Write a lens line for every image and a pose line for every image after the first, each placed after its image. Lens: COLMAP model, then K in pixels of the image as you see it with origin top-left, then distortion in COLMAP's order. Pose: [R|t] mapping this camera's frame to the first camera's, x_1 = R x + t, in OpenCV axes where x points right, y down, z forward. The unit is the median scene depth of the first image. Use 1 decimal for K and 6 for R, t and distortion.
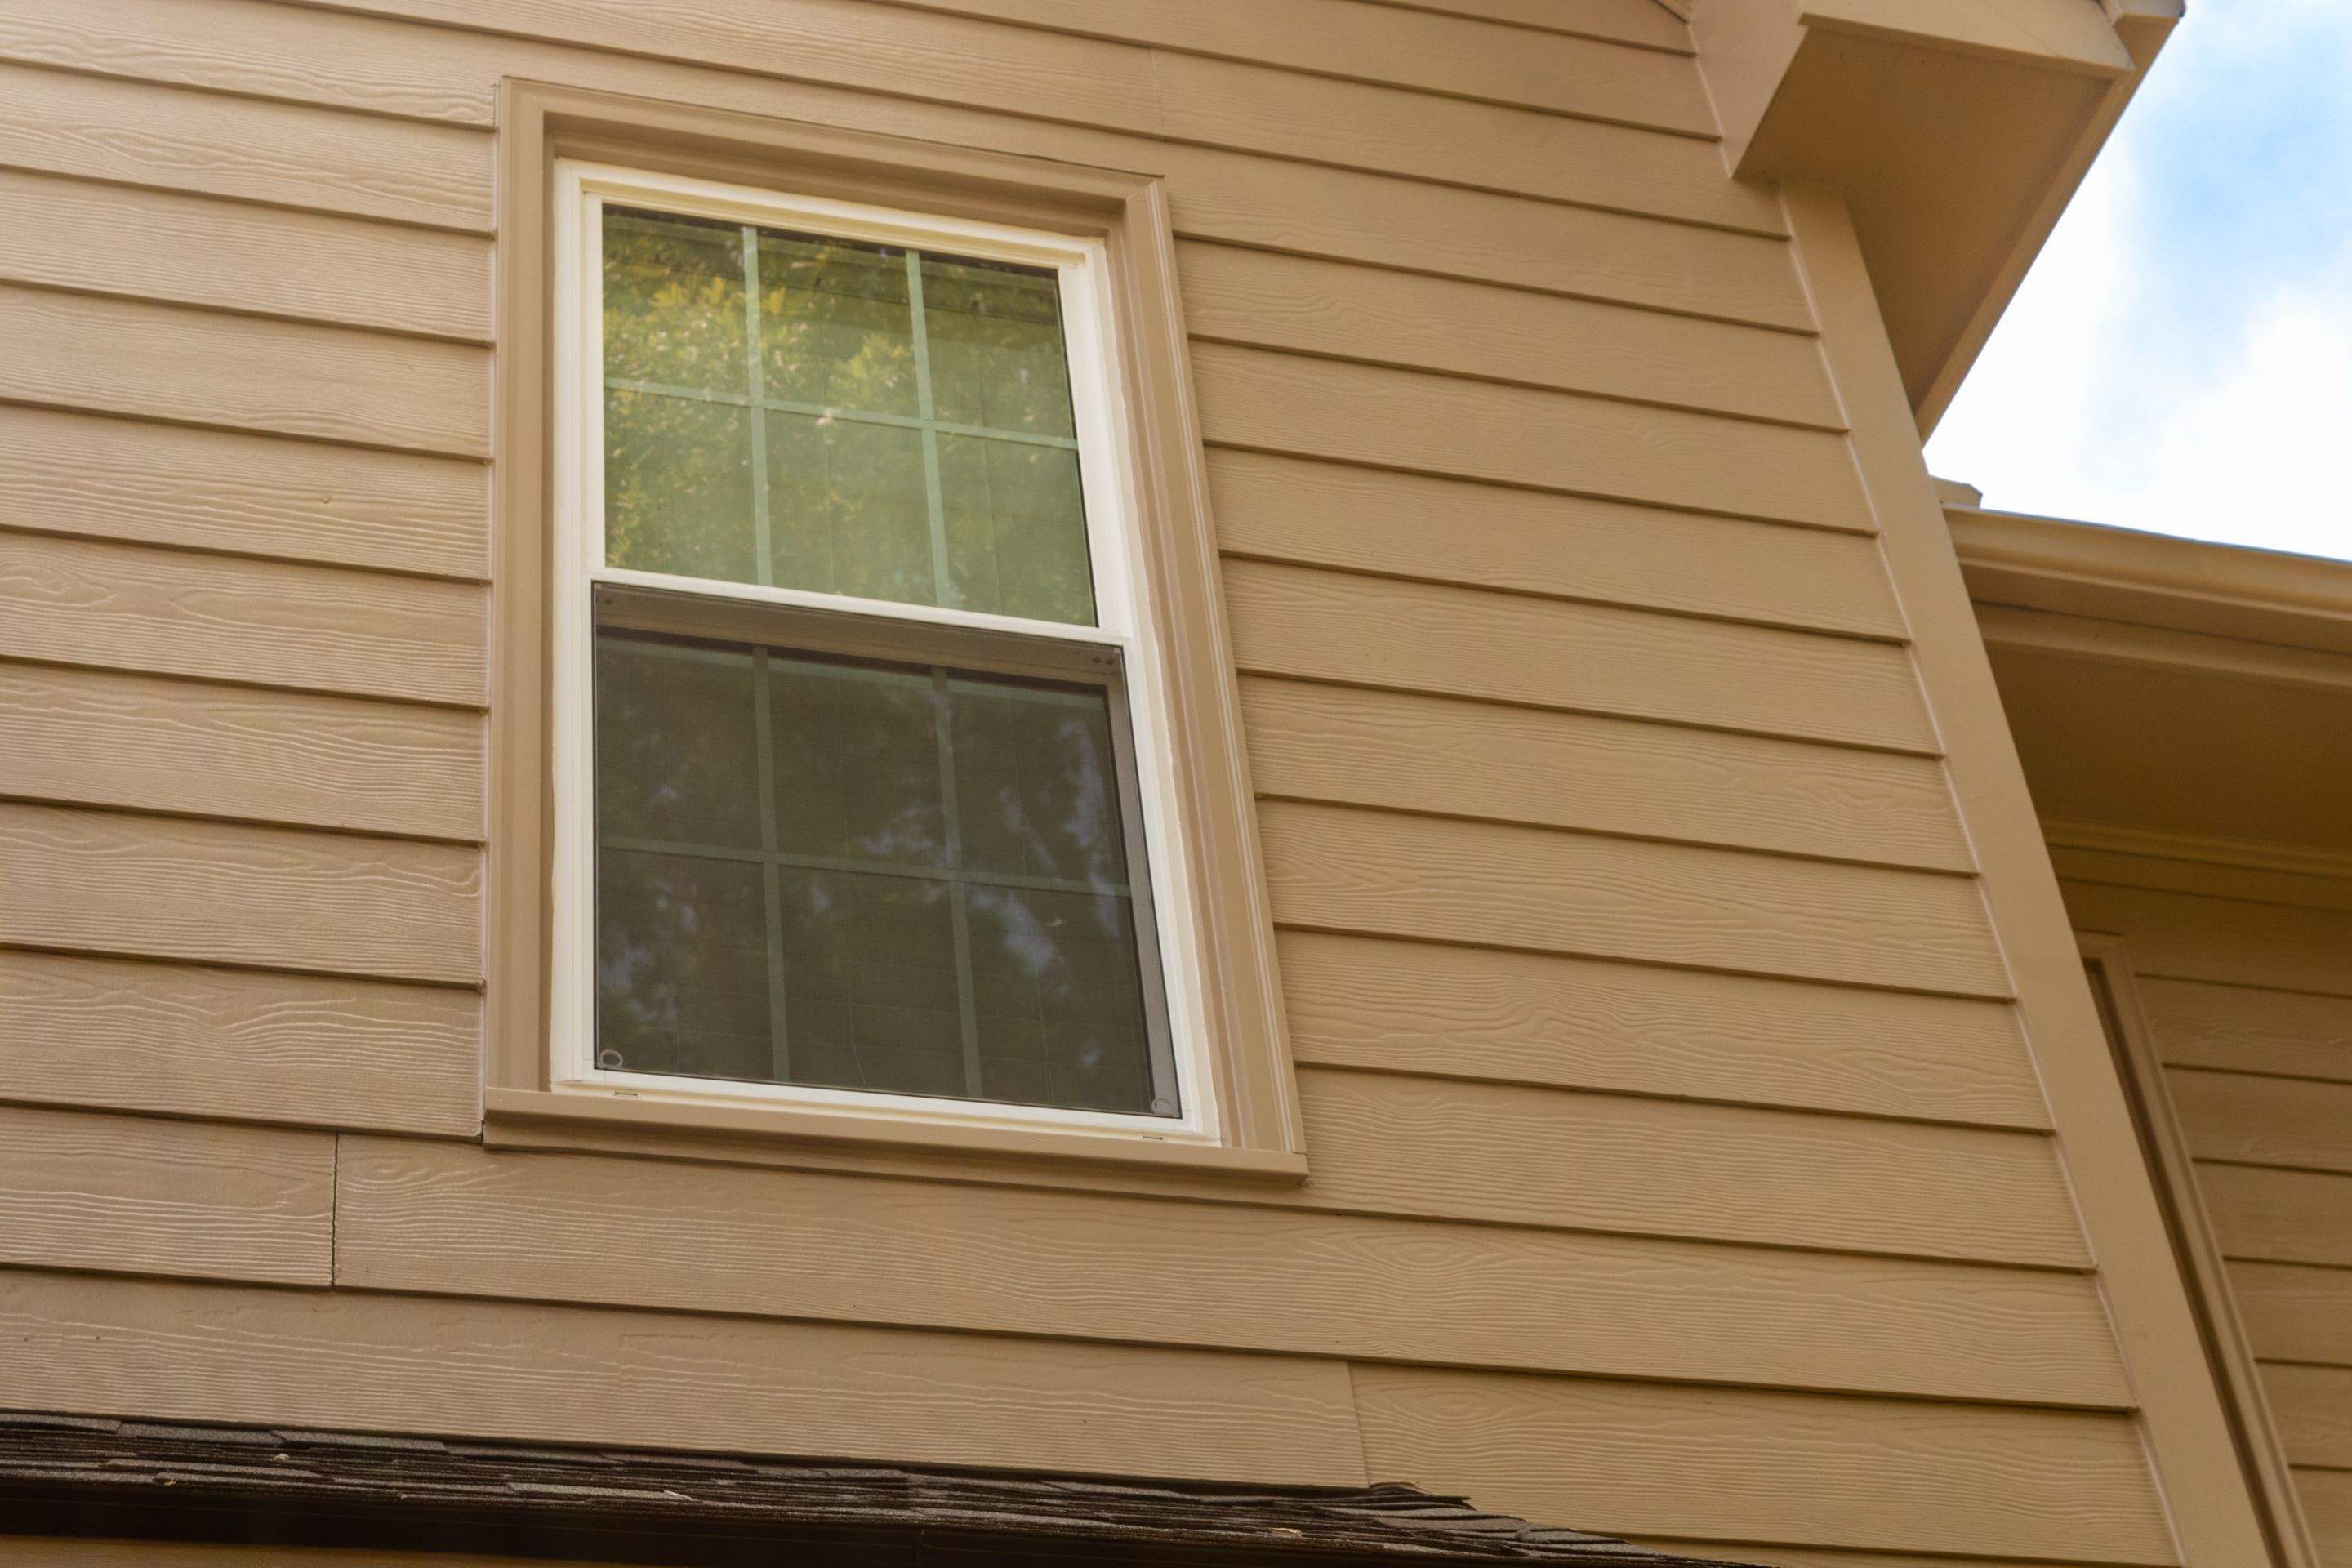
lens RADIAL K [[3913.1, 0, 1176.0], [0, 3913.1, 784.0], [0, 0, 1]] dist [0.012660, 0.016887]
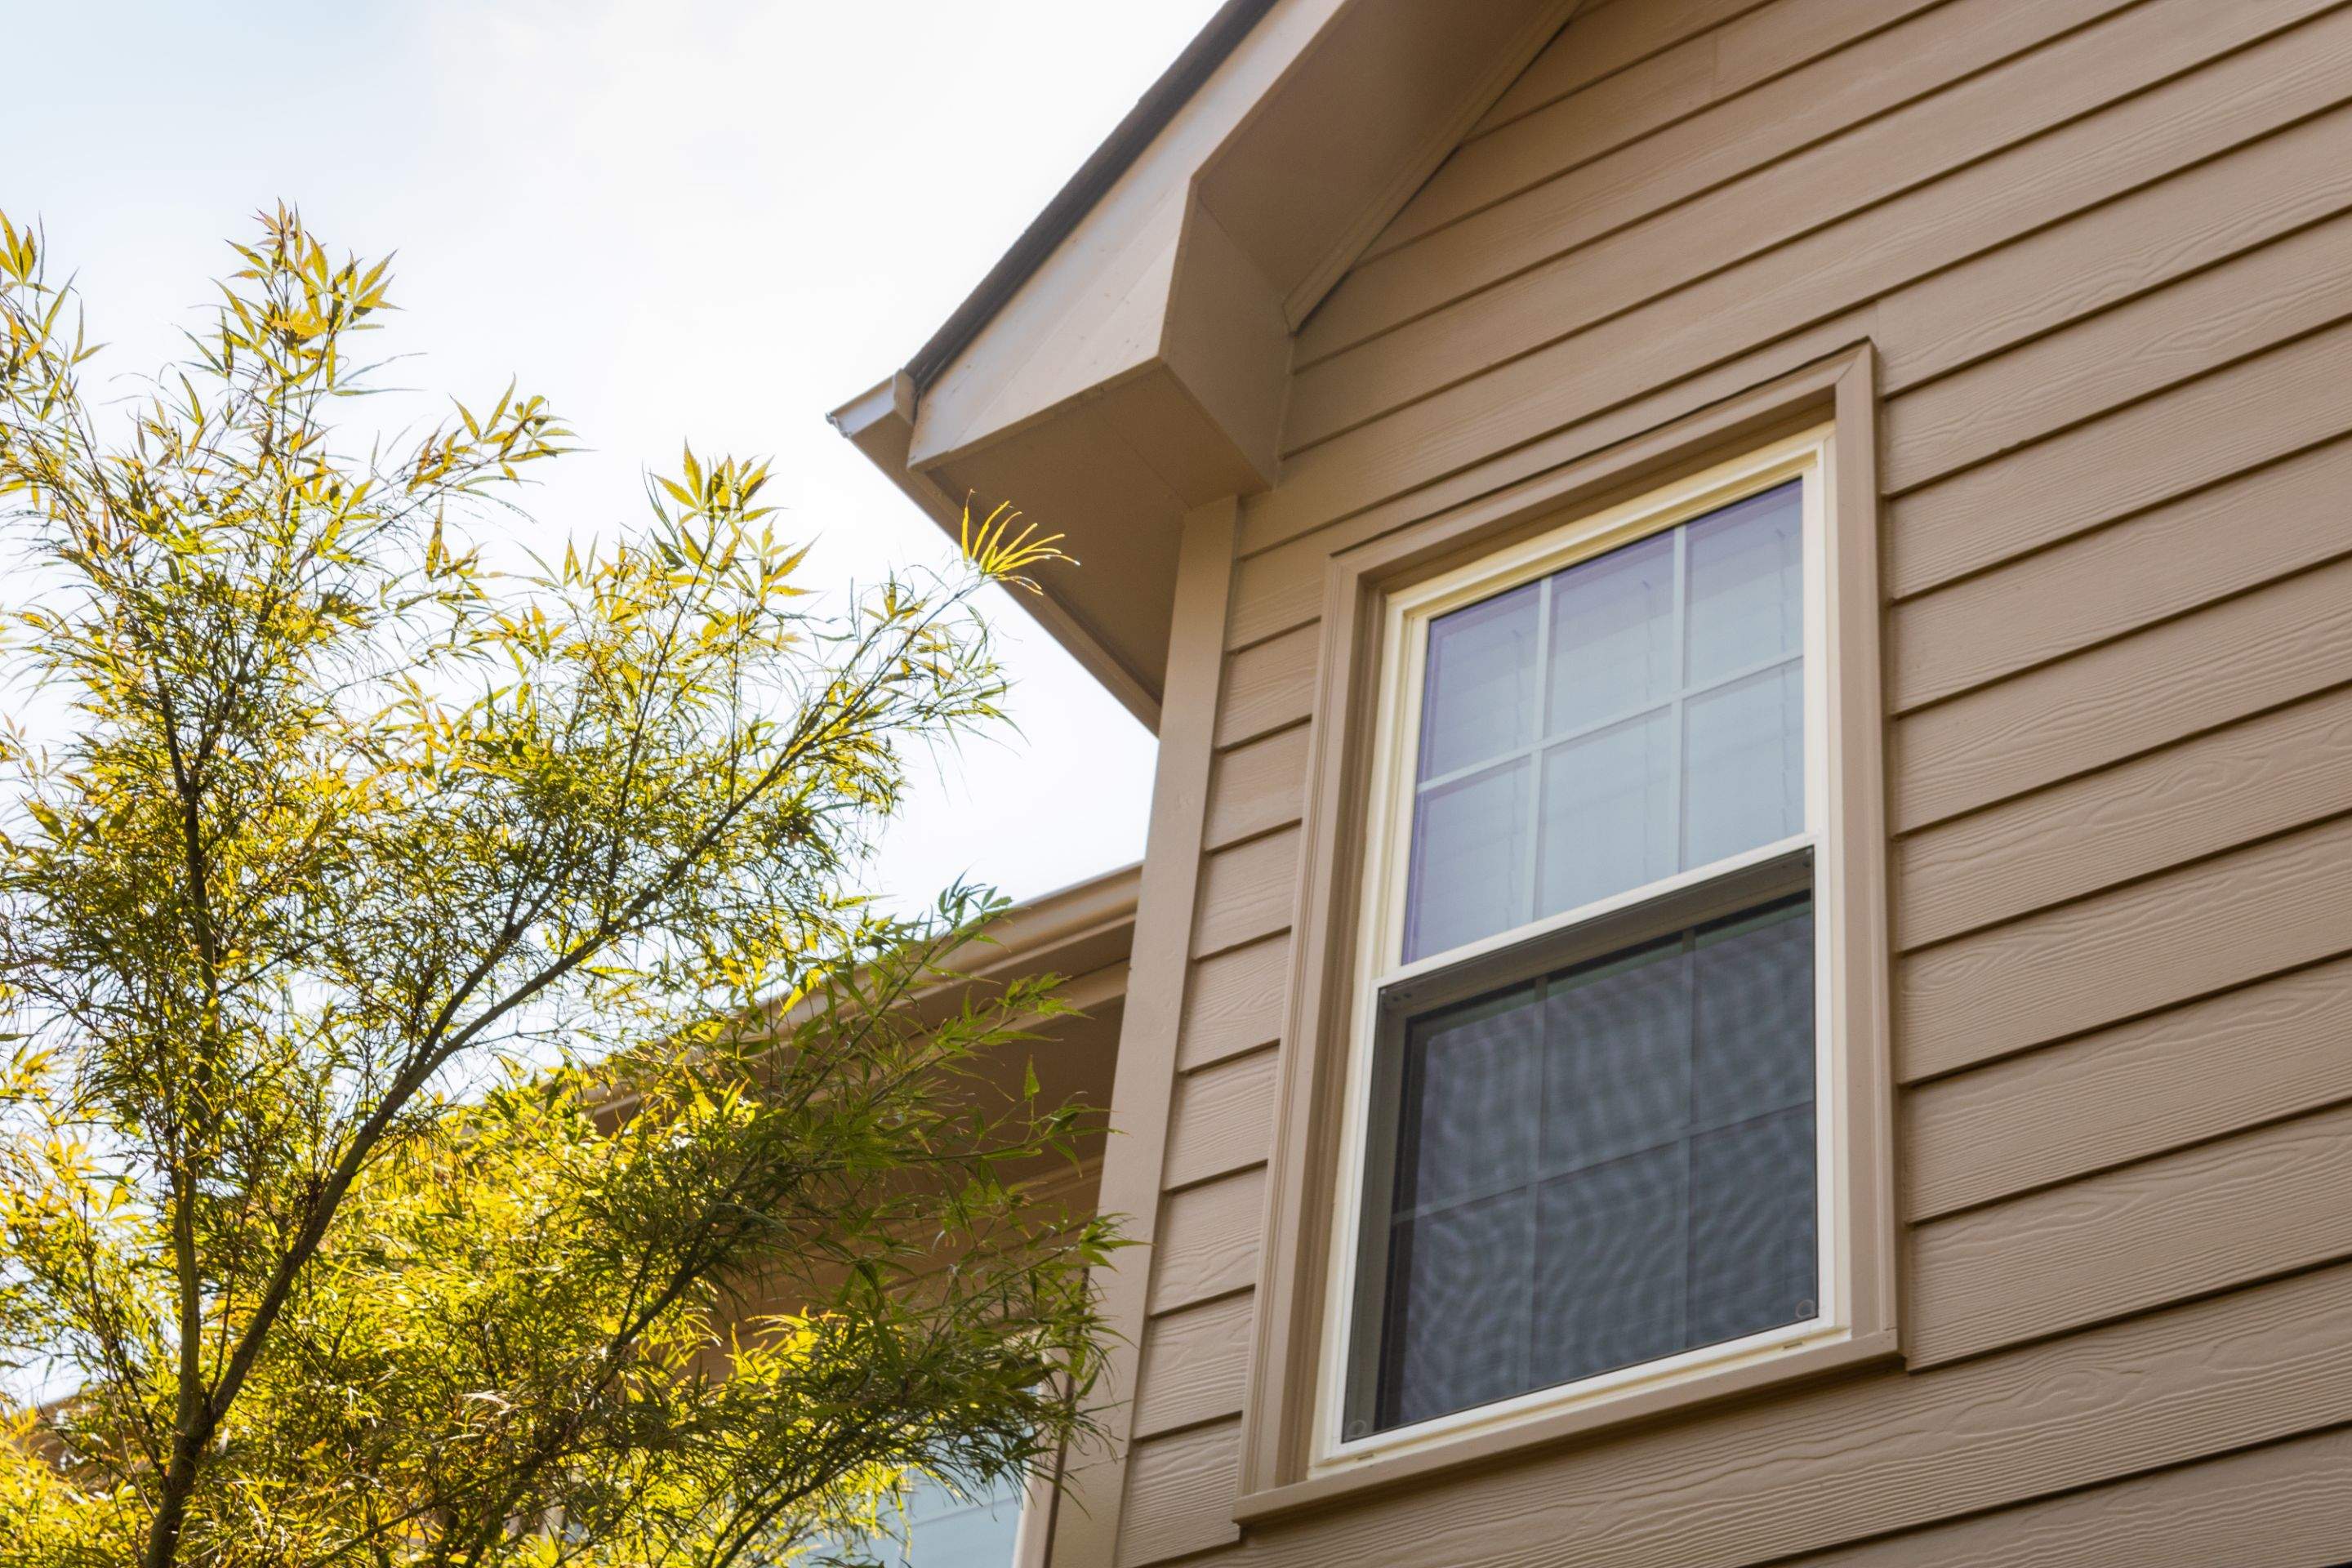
lens RADIAL K [[3798.3, 0, 1176.0], [0, 3798.3, 784.0], [0, 0, 1]] dist [-0.033326, -0.077800]
pose [[0.611683, -0.377560, -0.695192, 0.633211], [0.364935, 0.914345, -0.175484, 0.069330], [0.701902, -0.146359, 0.697075, 0.205327]]
